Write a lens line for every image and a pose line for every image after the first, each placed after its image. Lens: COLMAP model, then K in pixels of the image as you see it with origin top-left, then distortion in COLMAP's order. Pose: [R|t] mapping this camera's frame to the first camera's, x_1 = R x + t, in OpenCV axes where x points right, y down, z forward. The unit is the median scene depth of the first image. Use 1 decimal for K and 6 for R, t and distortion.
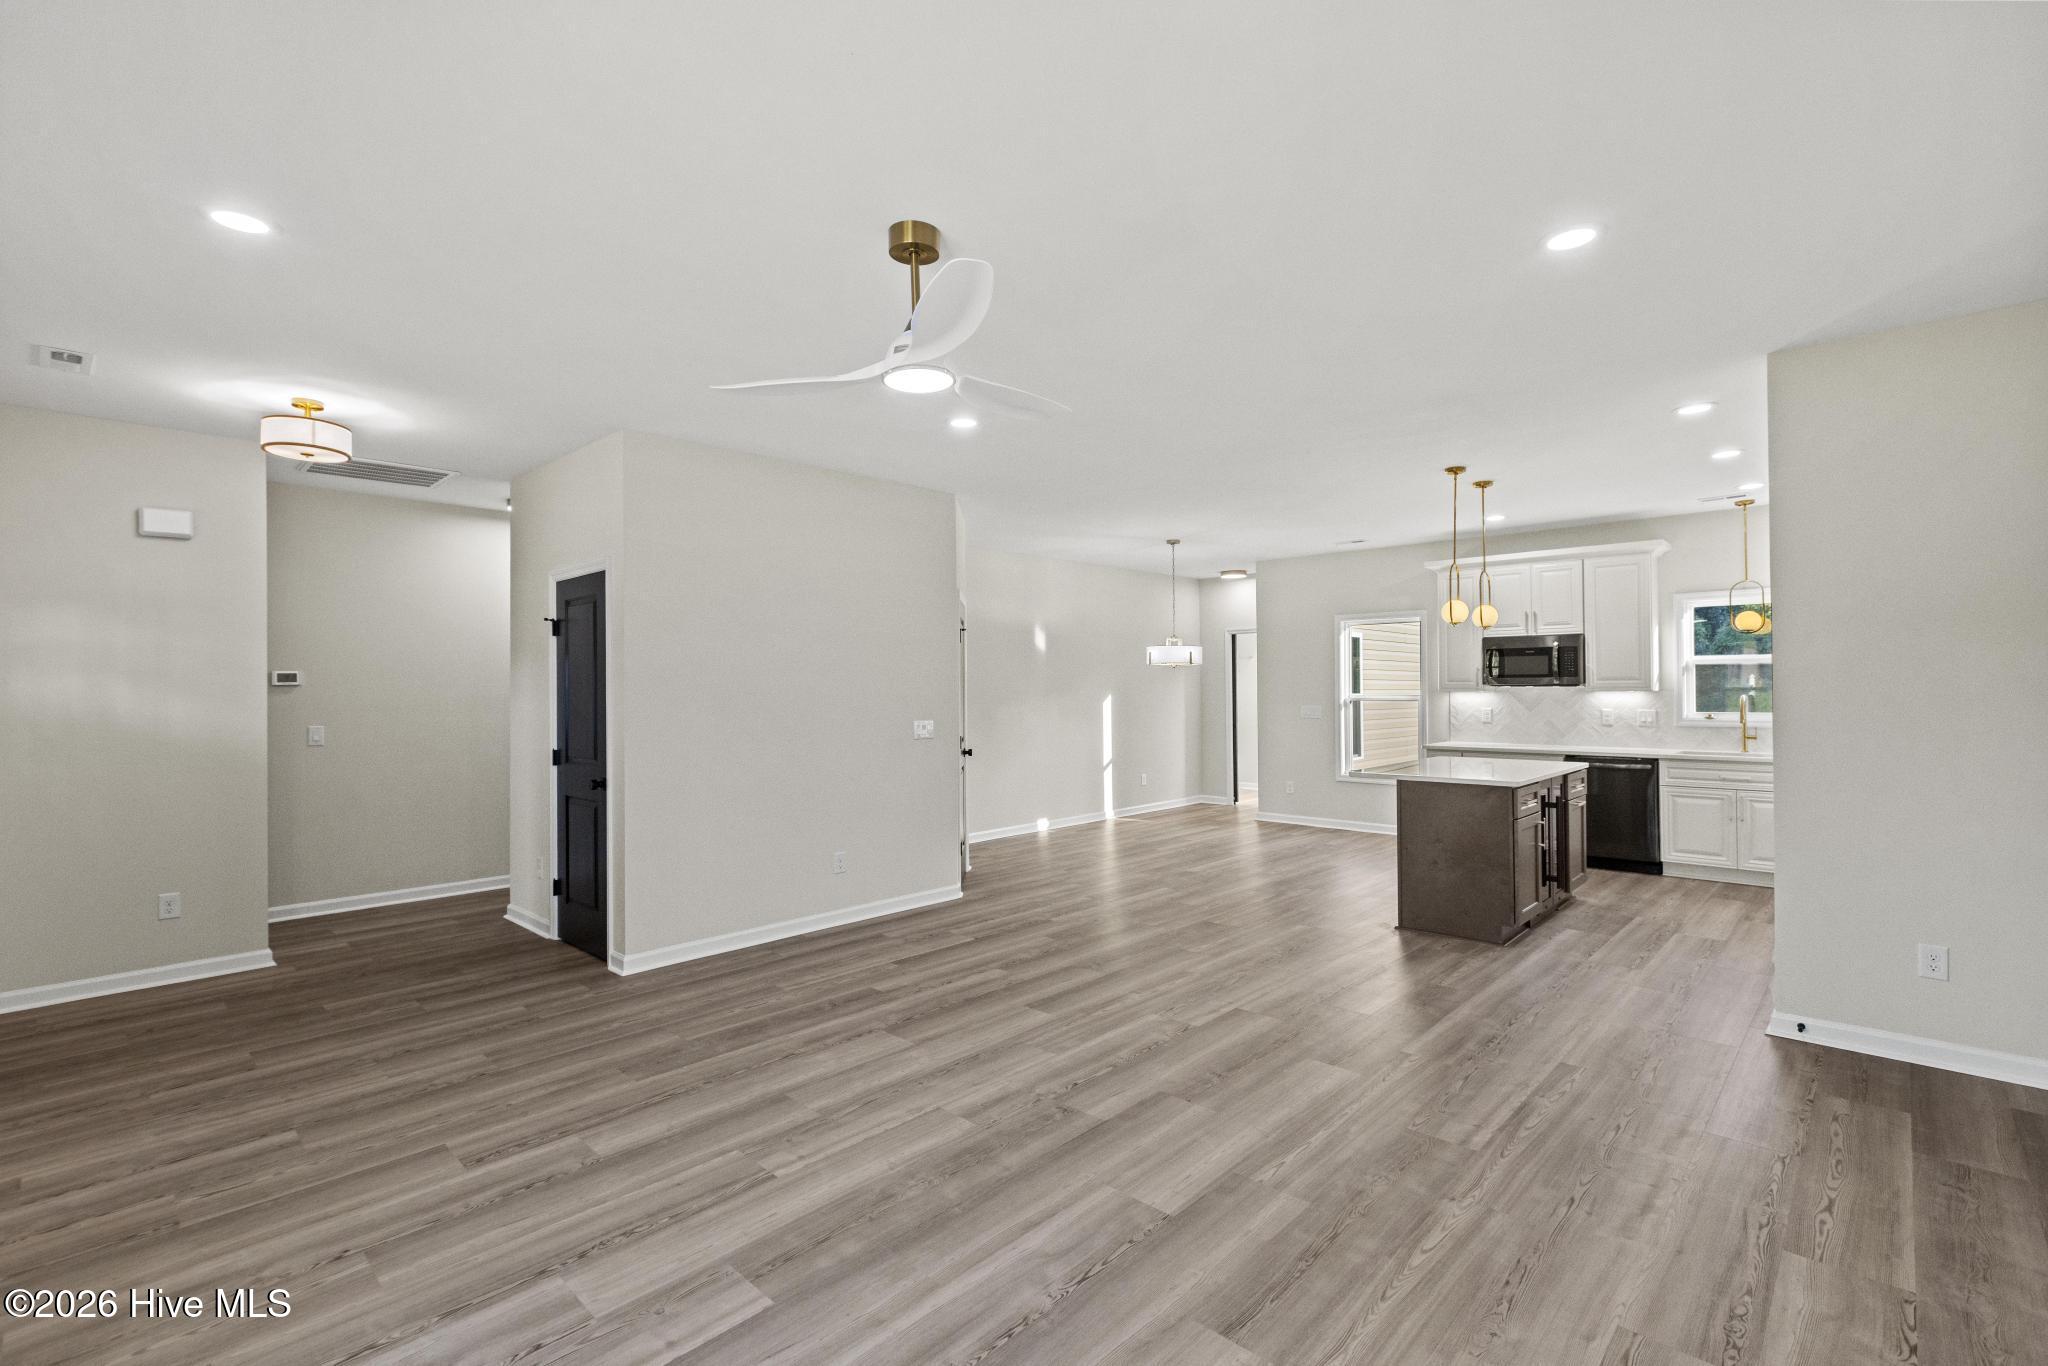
lens RADIAL K [[917.1, 0, 1011.9], [0, 917.1, 683.0], [0, 0, 1]] dist [0.003463, -0.001690]
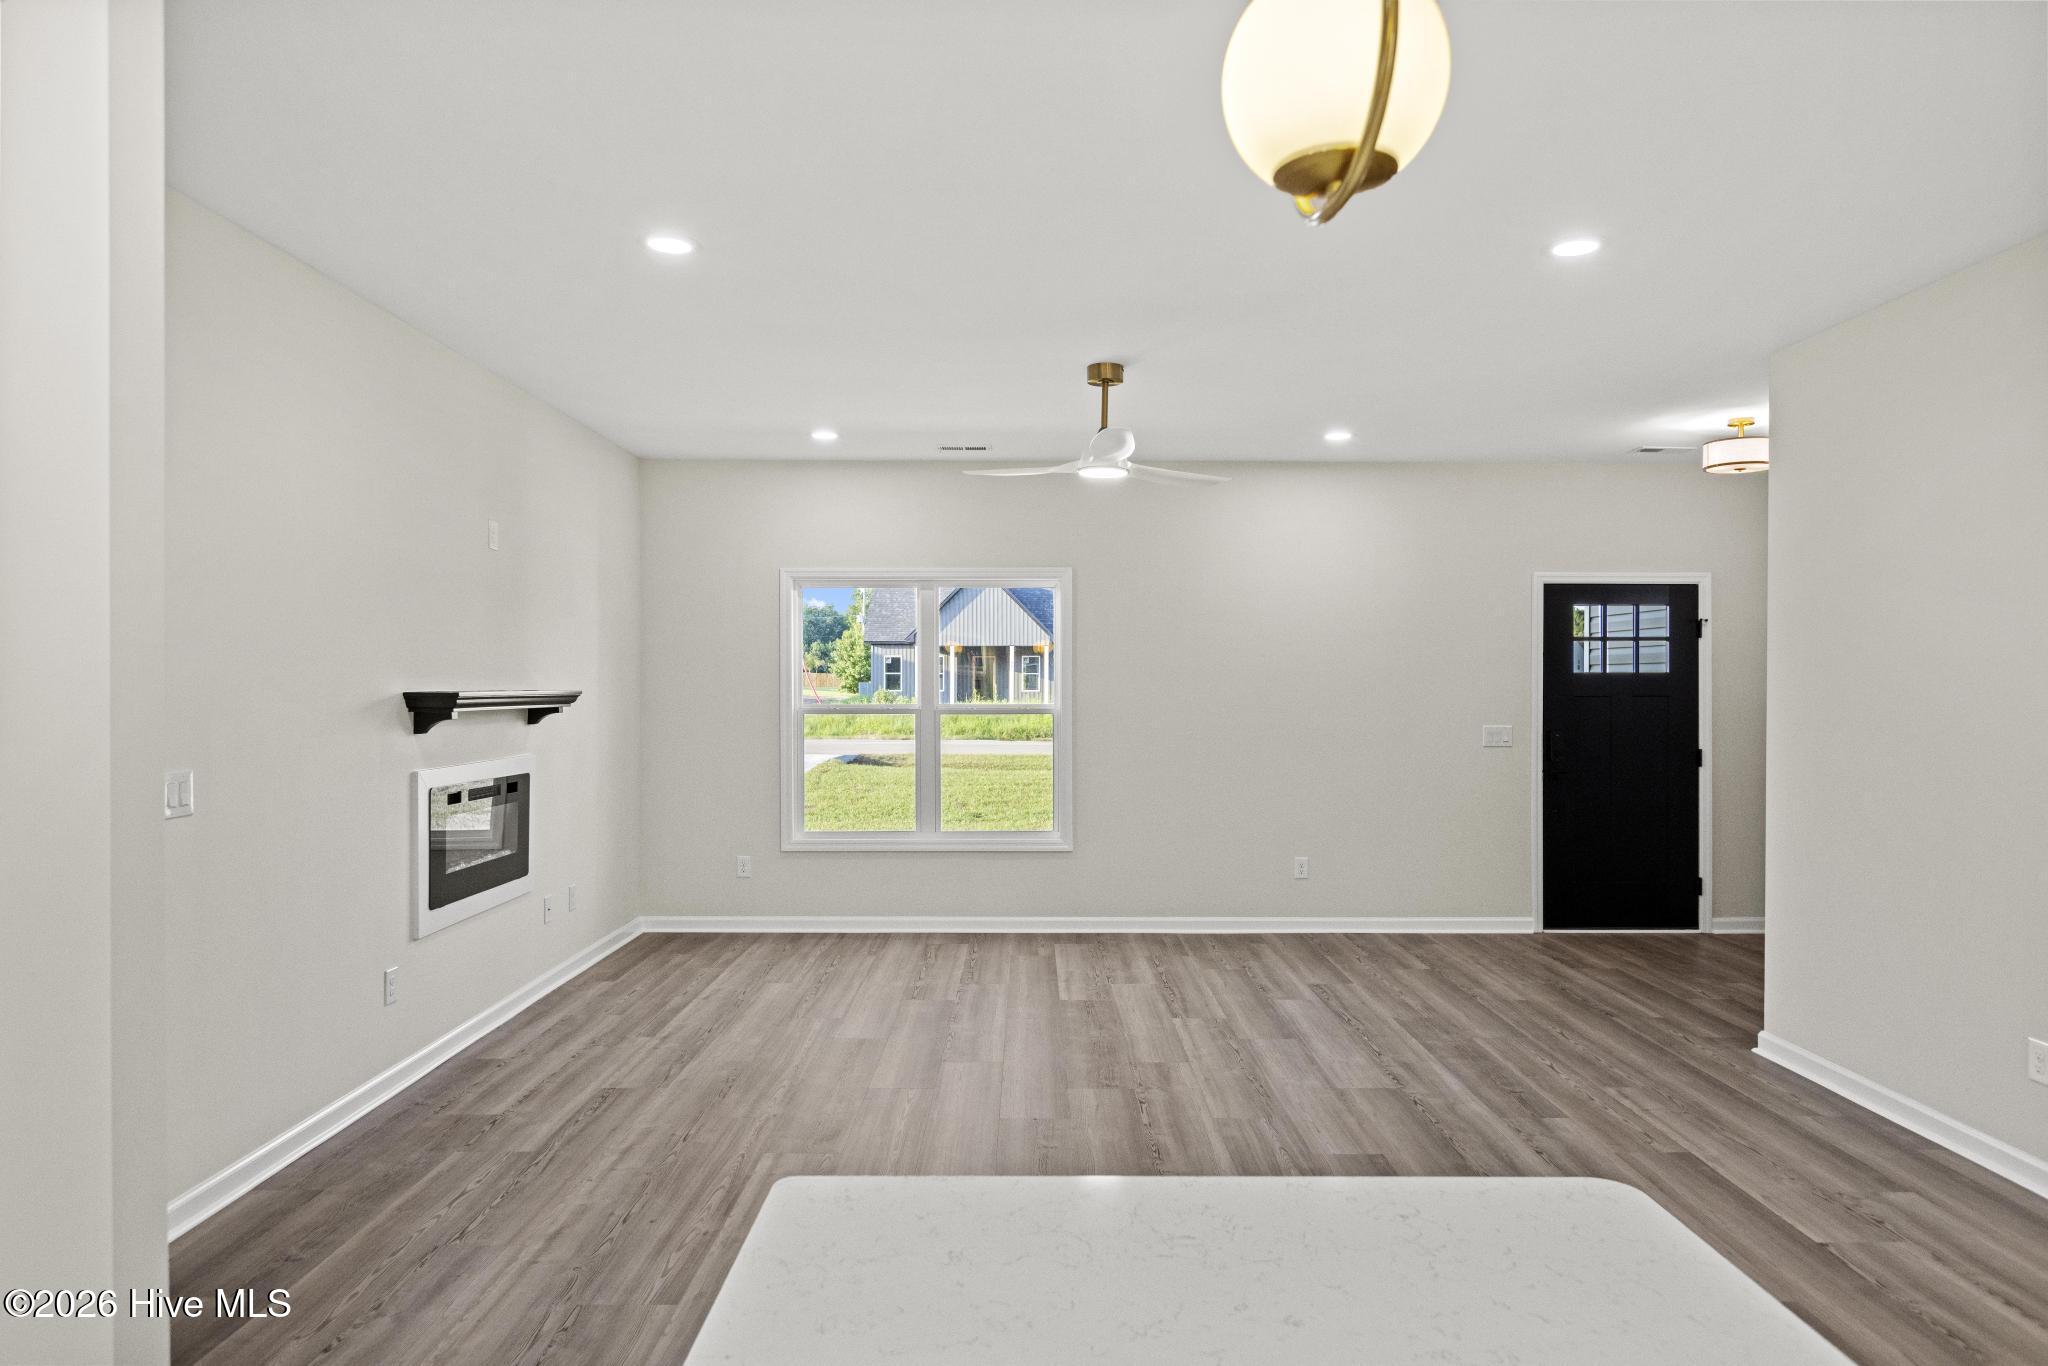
lens RADIAL K [[1339.6, 0, 1024.1], [0, 1339.6, 684.9], [0, 0, 1]] dist [0.004759, 0.000420]
pose [[-0.732972, 0.007619, -0.680216, 1.038904], [0.009016, 0.999958, 0.001485, -0.000692], [0.680199, -0.005044, -0.733010, 1.824182]]
